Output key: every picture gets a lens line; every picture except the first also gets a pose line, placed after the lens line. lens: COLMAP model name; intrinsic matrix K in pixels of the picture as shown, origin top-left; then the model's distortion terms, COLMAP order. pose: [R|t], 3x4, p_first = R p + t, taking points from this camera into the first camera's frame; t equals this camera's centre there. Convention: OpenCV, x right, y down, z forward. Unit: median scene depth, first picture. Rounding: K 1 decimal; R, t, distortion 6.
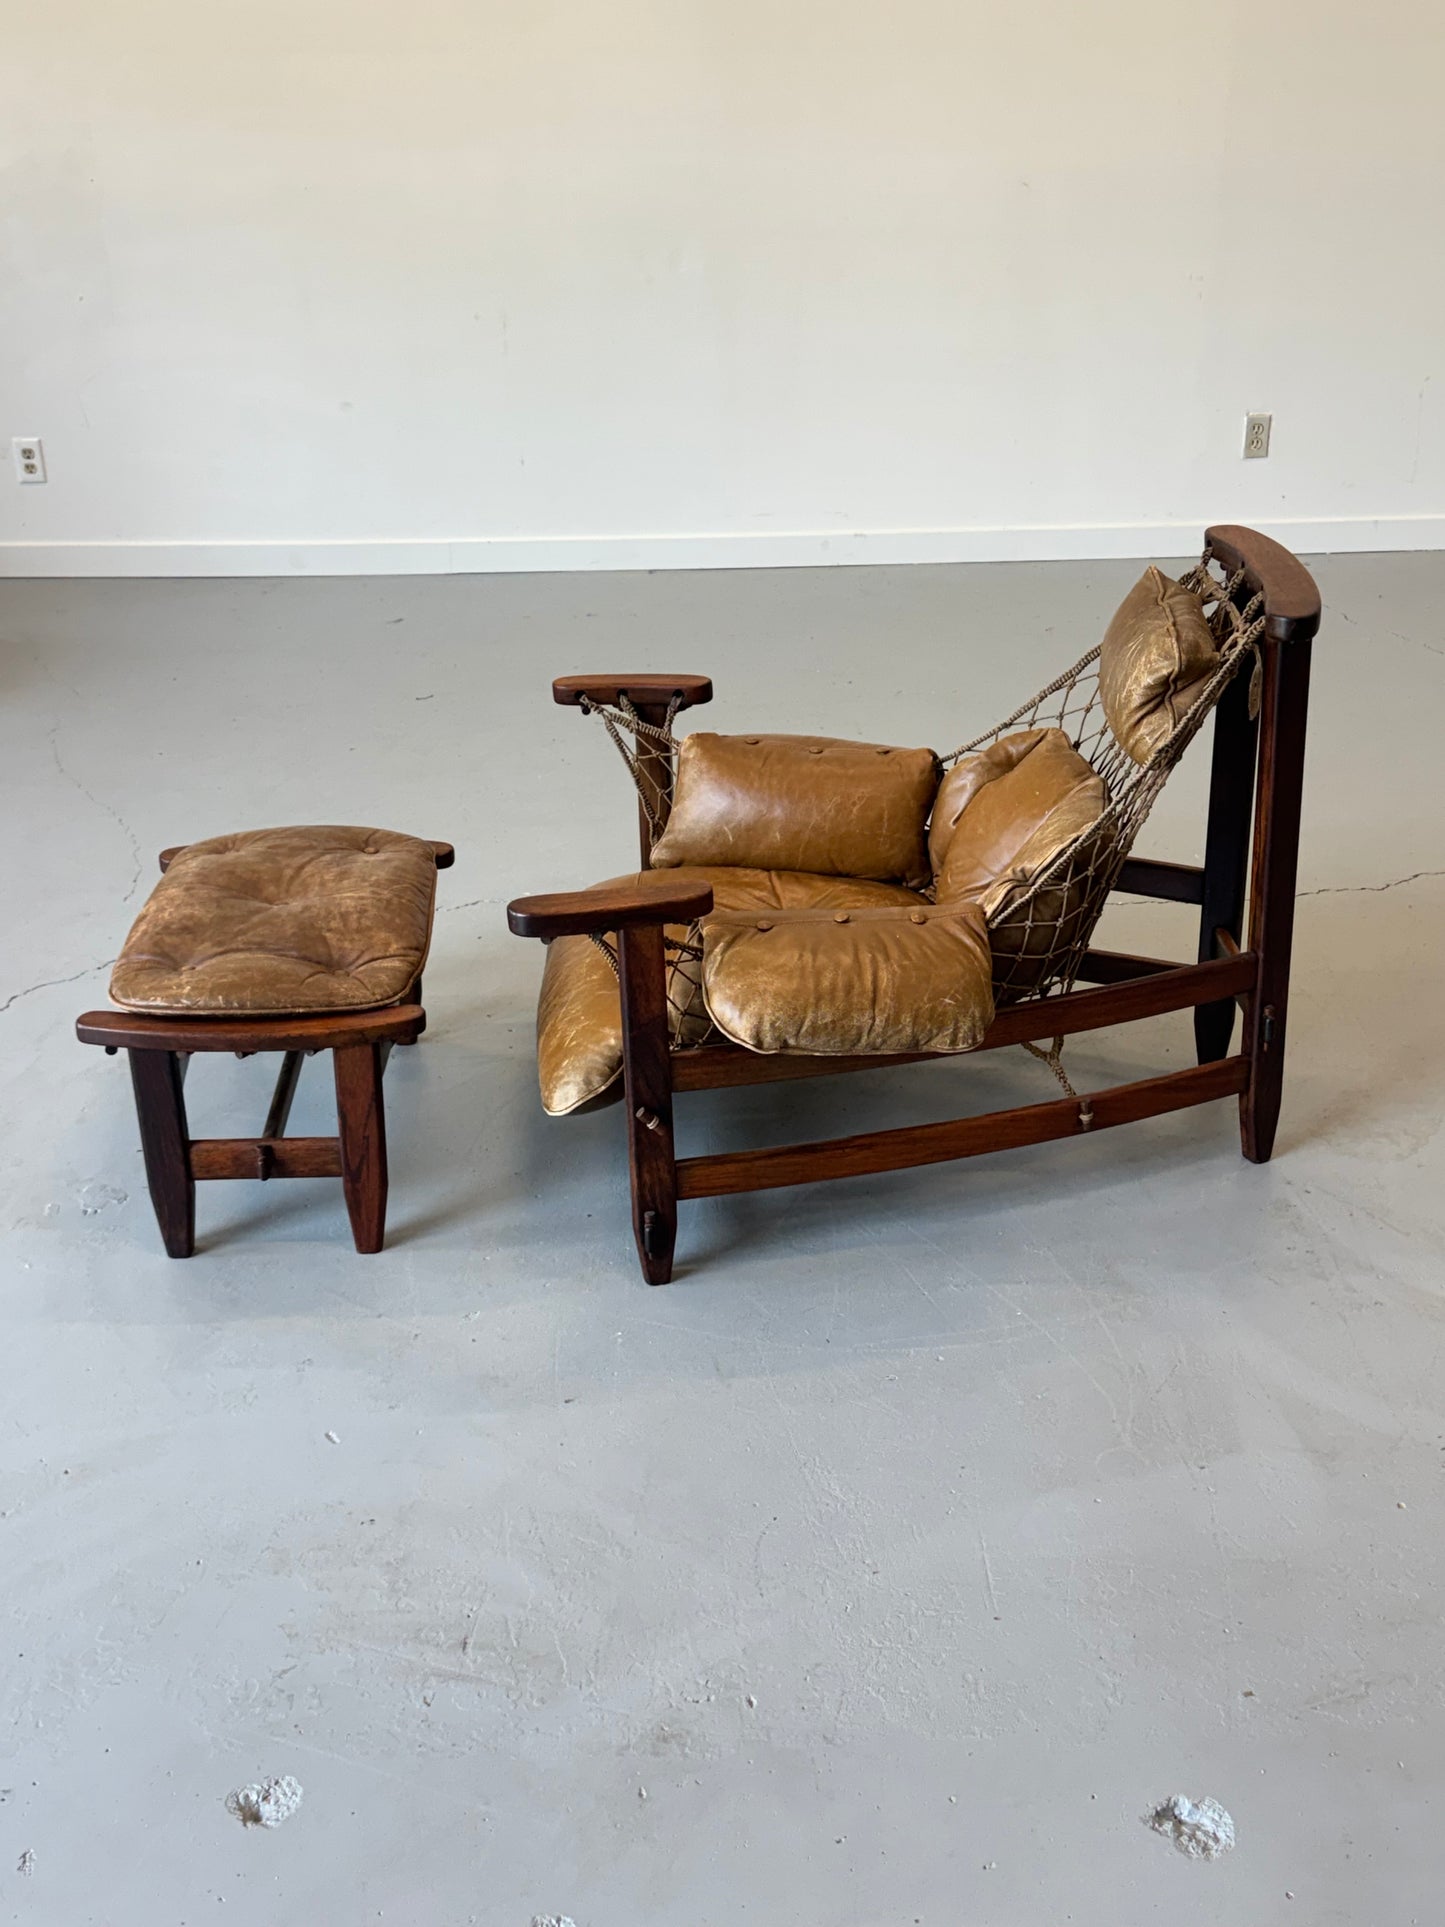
lens RADIAL K [[2191.4, 0, 722.5], [0, 2191.4, 963.5], [0, 0, 1]] dist [0.218920, -0.546085]
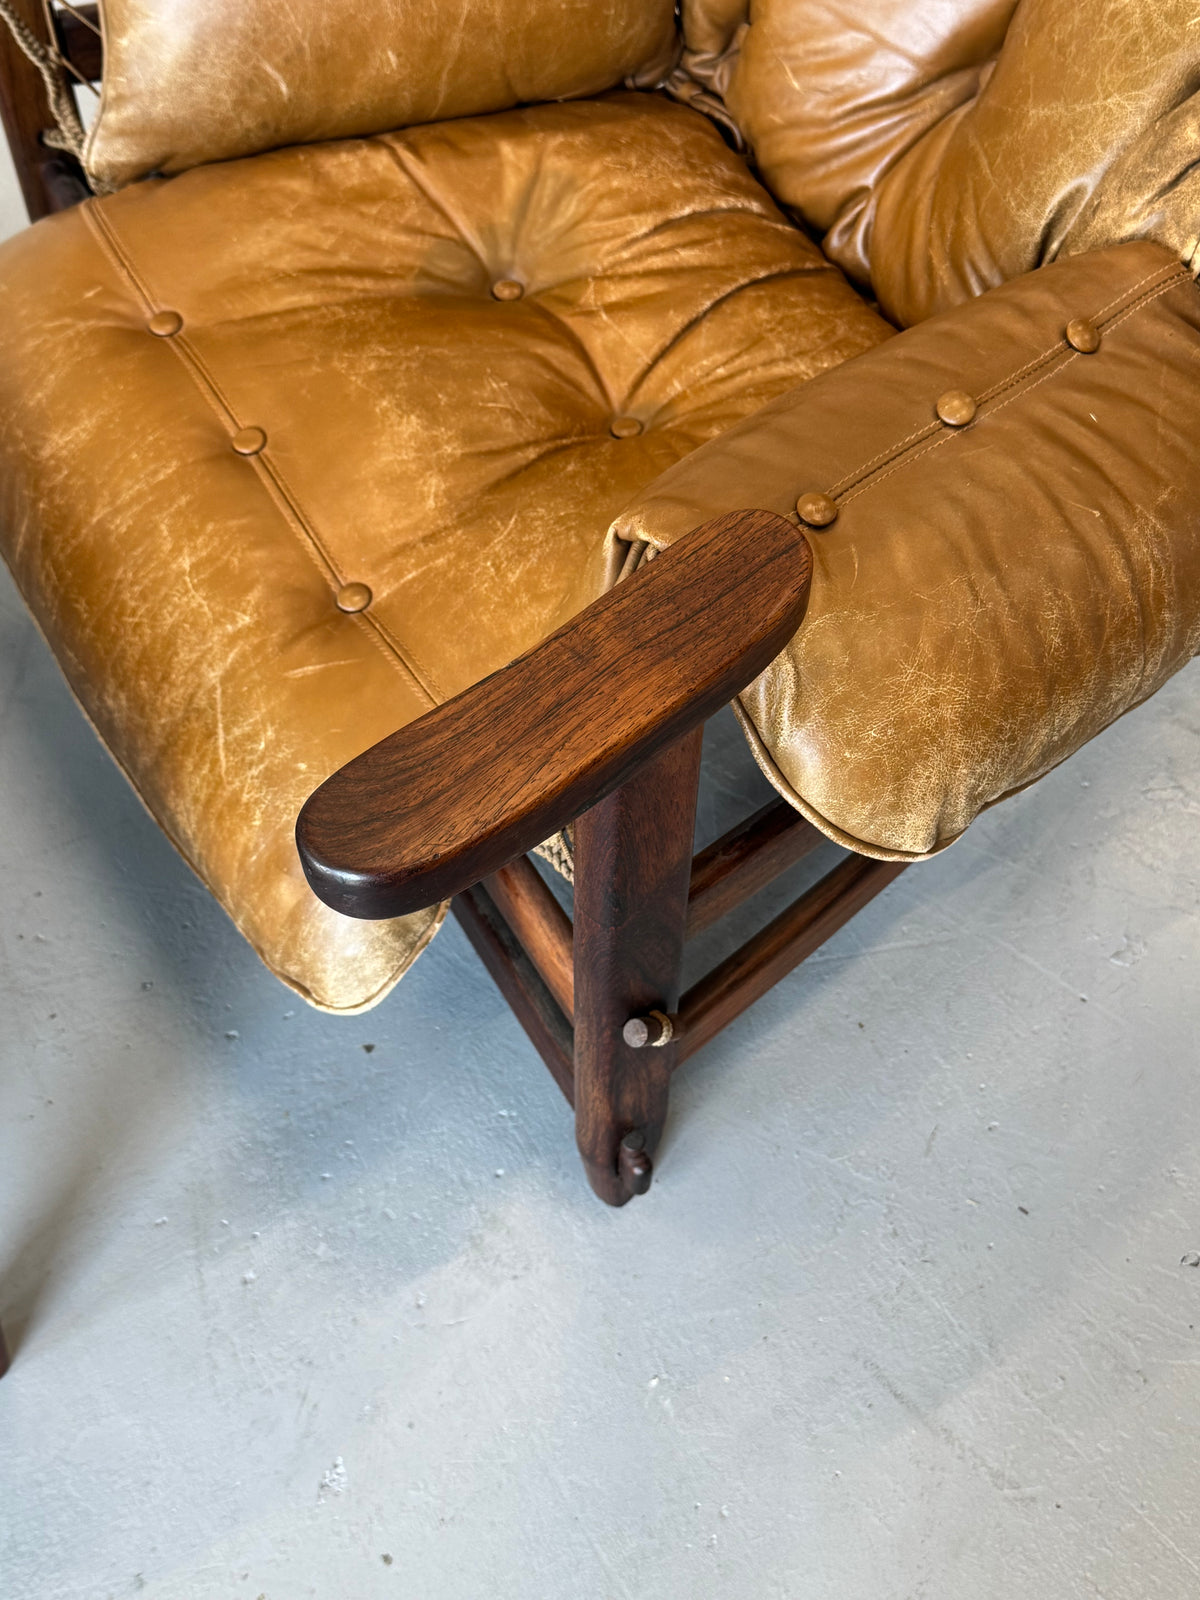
lens RADIAL K [[1819.5, 0, 600.0], [0, 1819.5, 800.0], [0, 0, 1]] dist [0.218920, -0.546085]
pose [[0.866971, -0.390773, 0.309287, -0.124101], [0.175038, 0.819839, 0.545183, -0.147290], [-0.466609, -0.418521, 0.779177, 0.704642]]
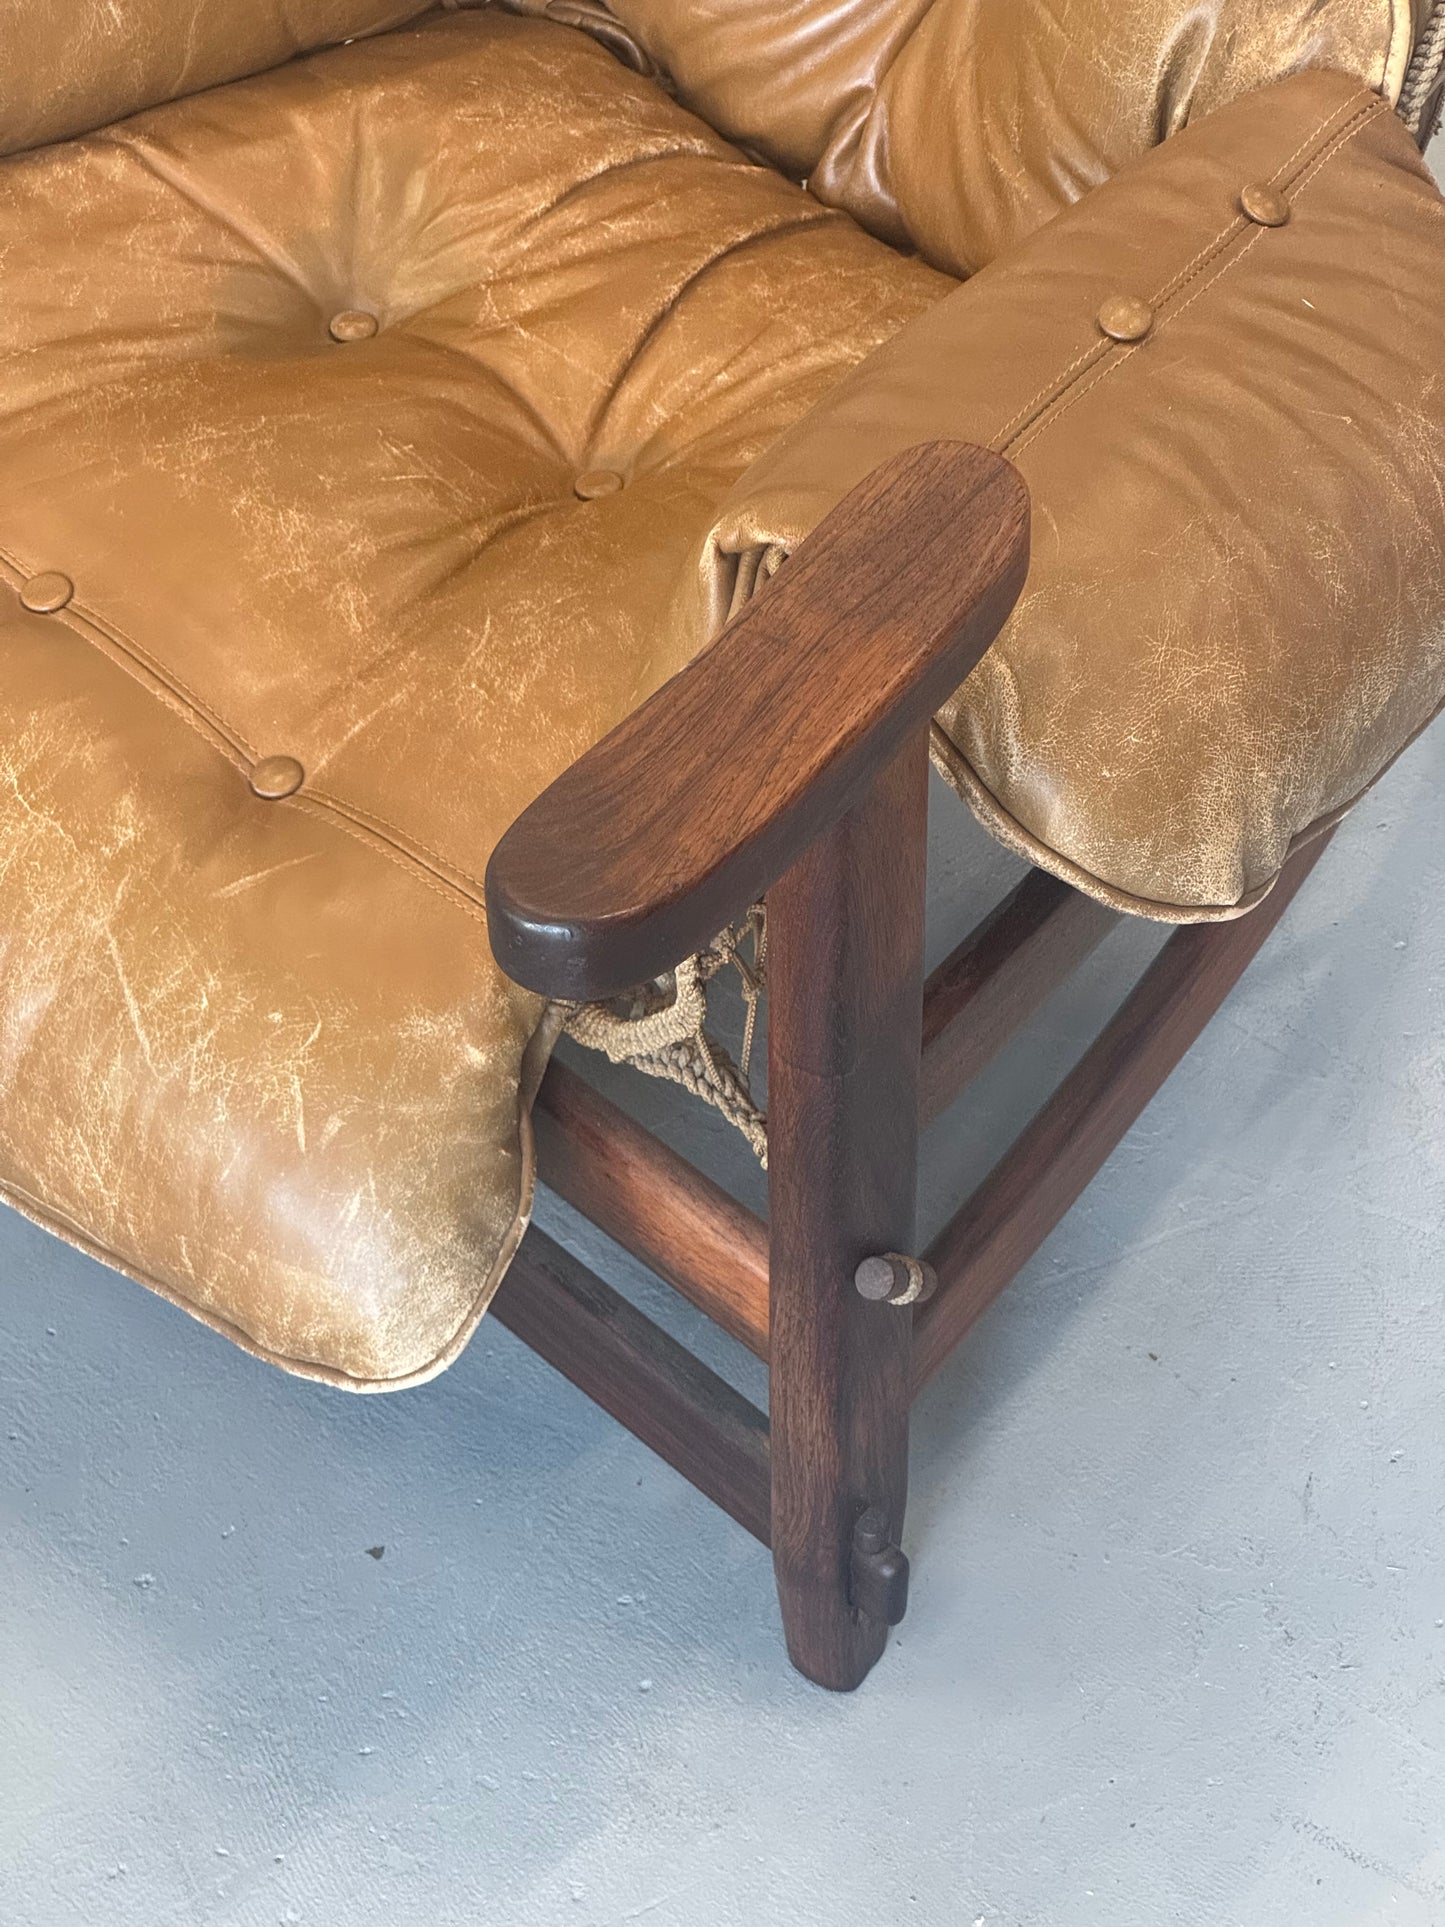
lens RADIAL K [[4441.8, 0, 713.5], [0, 4441.8, 921.9], [0, 0, 1]] dist [-0.169609, 6.152718]
pose [[0.725386, -0.479686, 0.493676, -0.287232], [0.279675, 0.860716, 0.425382, -0.201033], [-0.628965, -0.170497, 0.758508, 0.557479]]
